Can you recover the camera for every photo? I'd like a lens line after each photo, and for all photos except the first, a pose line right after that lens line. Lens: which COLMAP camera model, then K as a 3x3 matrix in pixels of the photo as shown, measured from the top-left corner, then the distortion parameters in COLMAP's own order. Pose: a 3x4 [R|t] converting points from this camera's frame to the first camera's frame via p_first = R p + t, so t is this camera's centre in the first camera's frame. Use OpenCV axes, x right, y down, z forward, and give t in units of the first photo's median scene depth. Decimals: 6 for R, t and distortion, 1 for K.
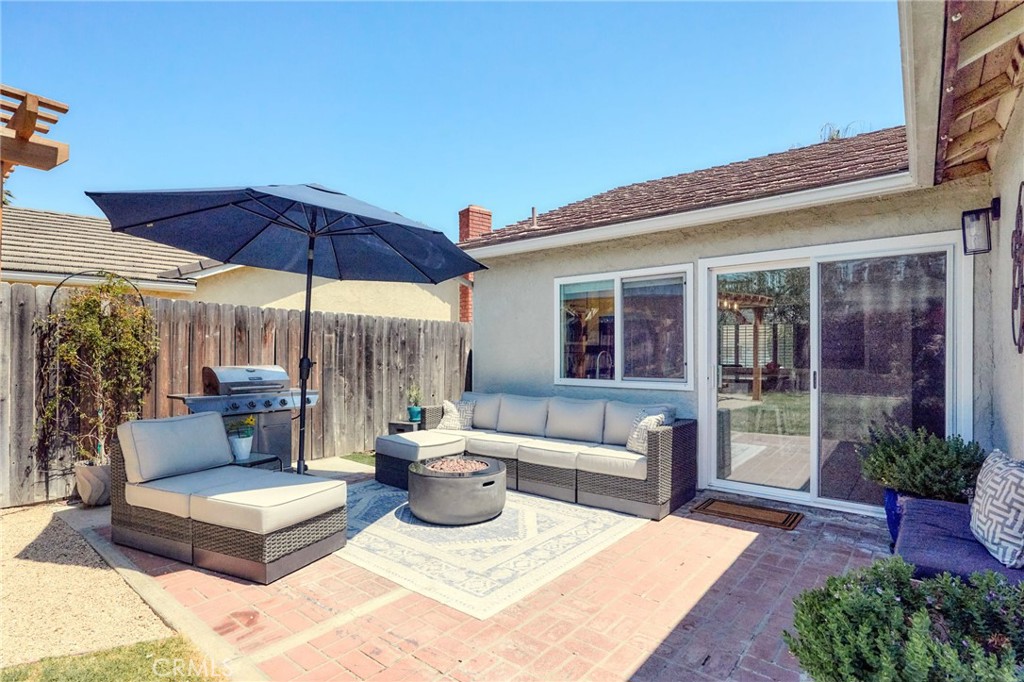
lens RADIAL K [[509.5, 0, 516.6], [0, 509.5, 354.2], [0, 0, 1]] dist [-0.001464, -0.000091]
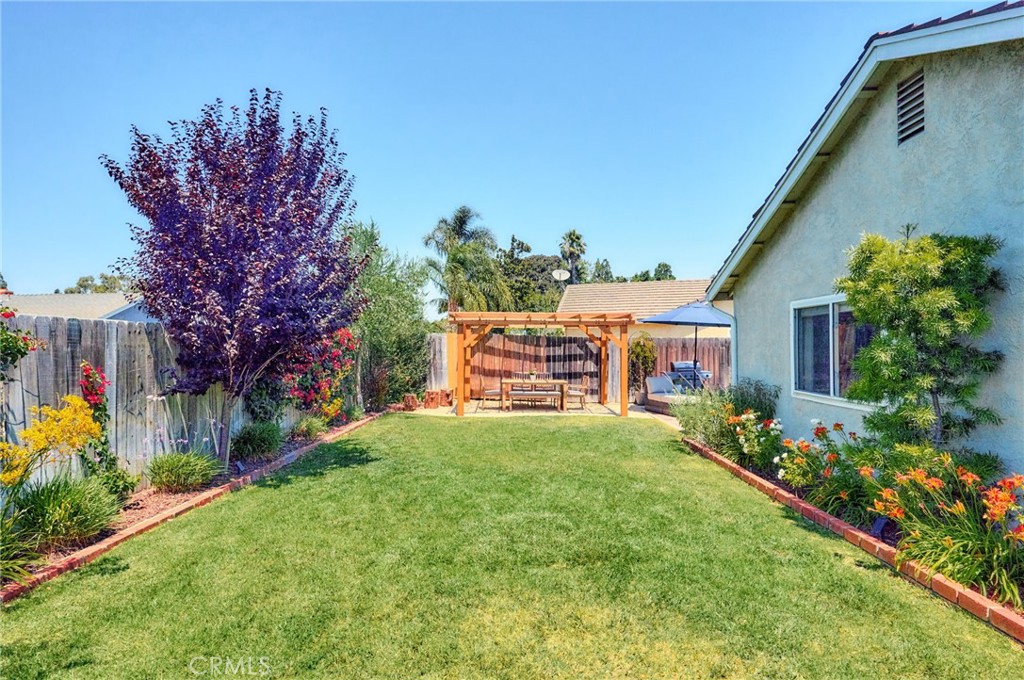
lens RADIAL K [[537.3, 0, 516.1], [0, 537.3, 347.0], [0, 0, 1]] dist [0.000866, 0.000708]
pose [[0.622046, -0.013129, -0.782871, 1.120031], [0.017256, 0.999846, -0.003057, -0.059997], [0.782791, -0.011608, 0.622177, -1.434475]]
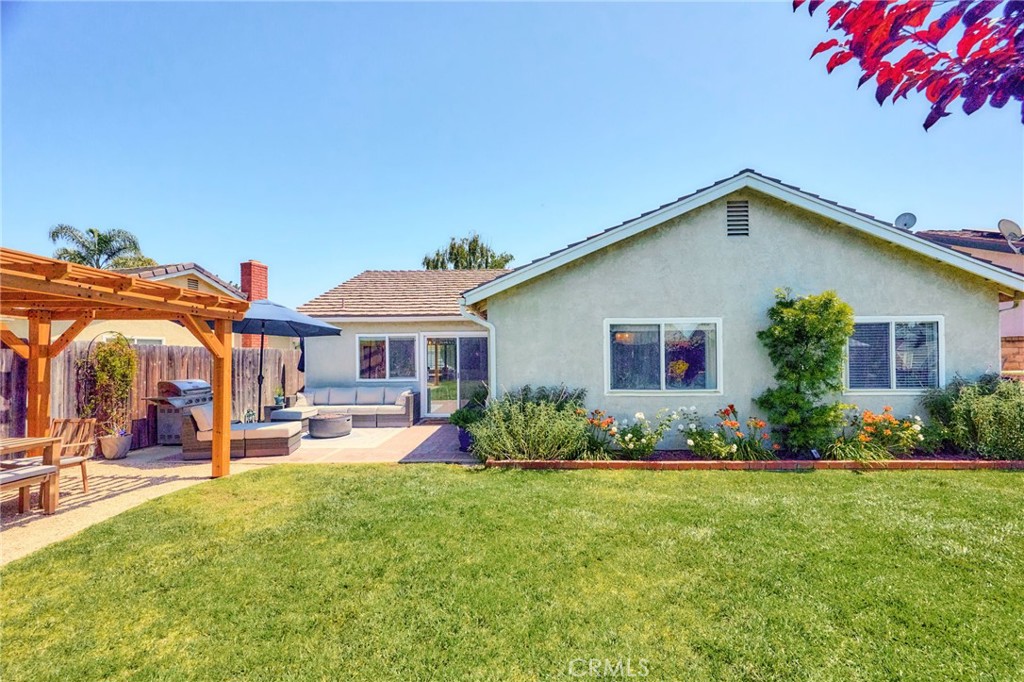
lens RADIAL K [[405.6, 0, 516.4], [0, 405.6, 348.5], [0, 0, 1]] dist [0.000822, 0.000188]
pose [[0.798610, -0.000558, 0.601849, -0.464786], [0.009821, 0.999879, -0.012105, -0.061277], [-0.601769, 0.015578, 0.798518, -0.894383]]
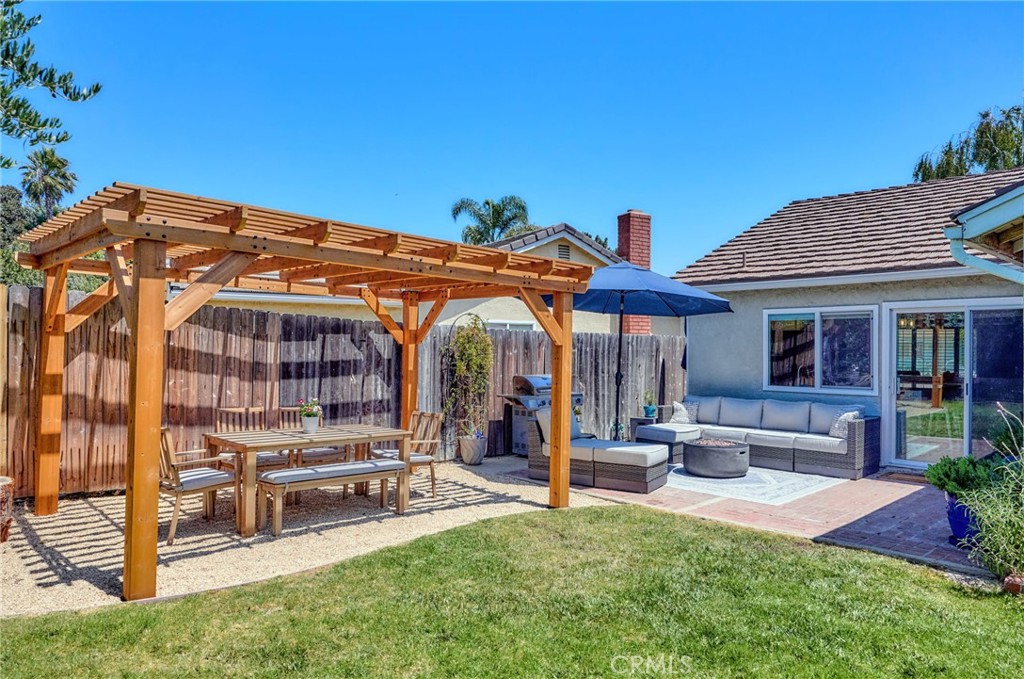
lens RADIAL K [[668.0, 0, 516.3], [0, 668.0, 352.3], [0, 0, 1]] dist [-0.000921, 0.000088]
pose [[0.991405, 0.002875, -0.130795, -0.358948], [-0.002029, 0.999976, 0.006604, -0.052321], [0.130811, -0.006282, 0.991387, -0.853523]]
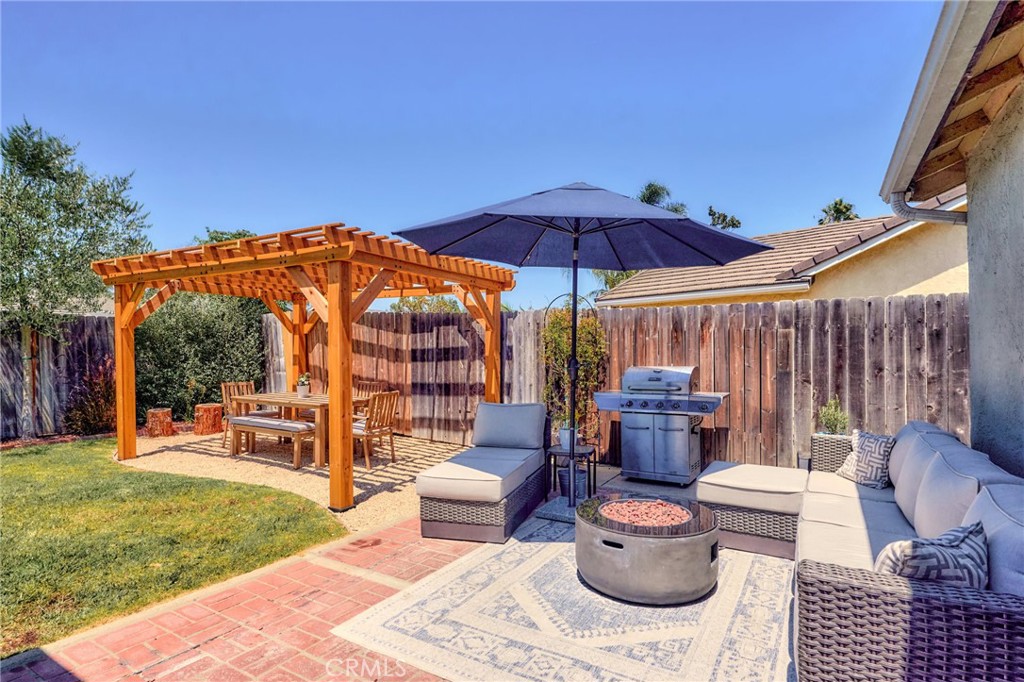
lens RADIAL K [[517.9, 0, 517.3], [0, 517.9, 352.4], [0, 0, 1]] dist [0.000246, -0.000064]
pose [[0.140104, -0.009464, -0.990092, 0.459741], [0.005337, 0.999947, -0.008803, 0.002799], [0.990122, -0.004051, 0.140147, 0.584180]]
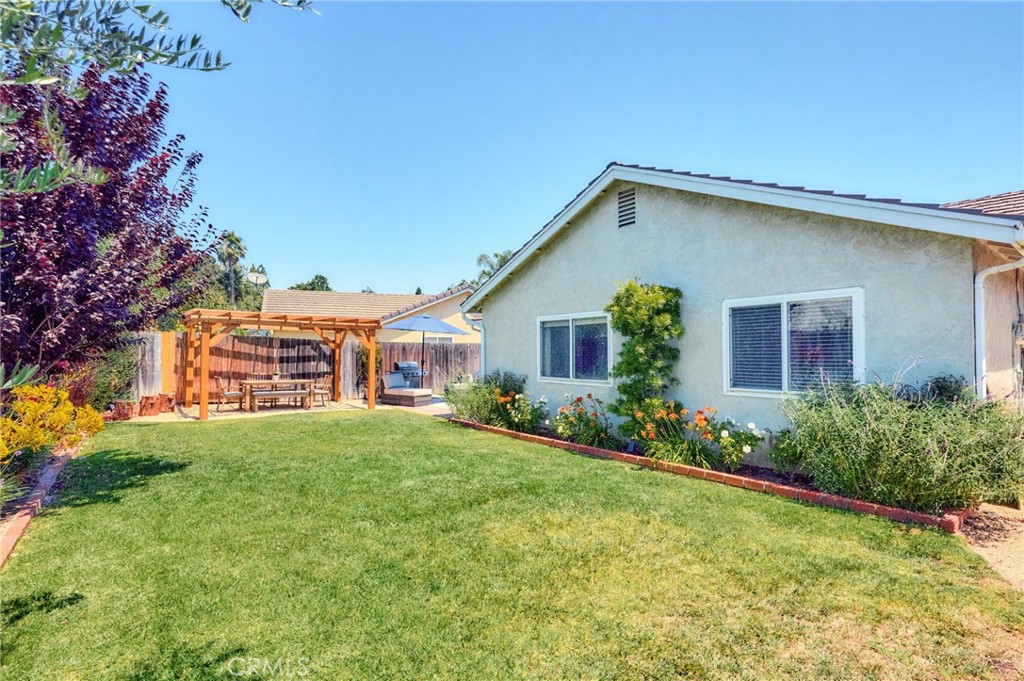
lens RADIAL K [[485.6, 0, 511.6], [0, 485.6, 345.1], [0, 0, 1]] dist [0.000285, 0.000117]
pose [[0.972836, -0.011997, -0.231184, 0.817609], [0.009574, 0.999887, -0.011600, -0.041353], [0.231298, 0.009071, 0.972841, -1.813341]]
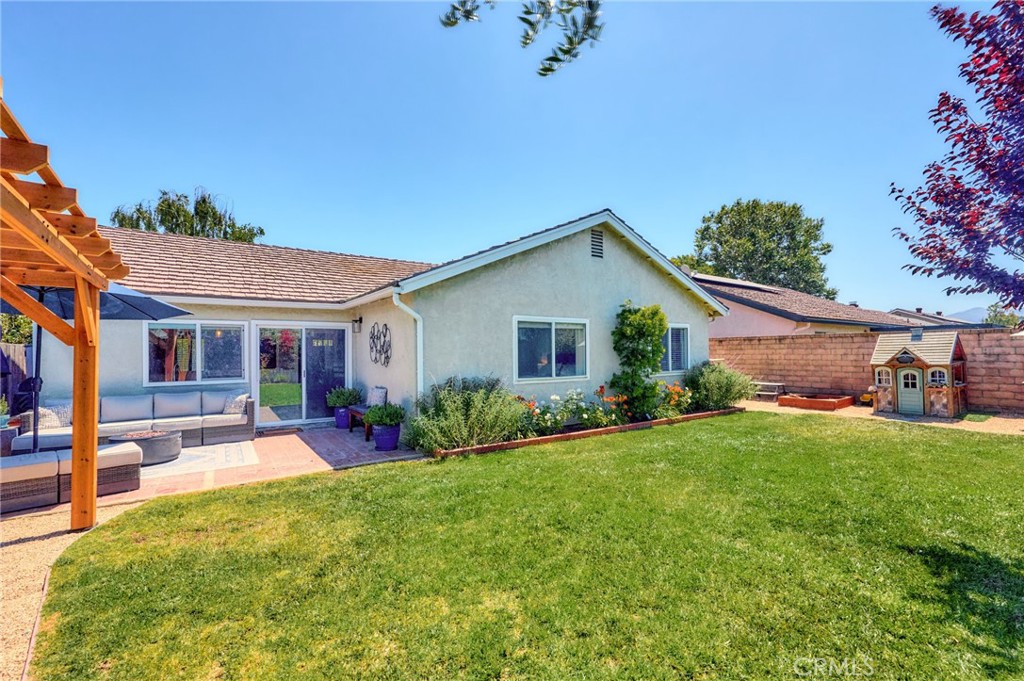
lens RADIAL K [[440.0, 0, 514.9], [0, 440.0, 344.2], [0, 0, 1]] dist [0.001352, 0.000085]
pose [[0.293033, 0.011156, 0.956037, -0.948750], [0.009039, 0.999855, -0.014438, -0.044102], [-0.956059, 0.012872, 0.292890, -0.513540]]
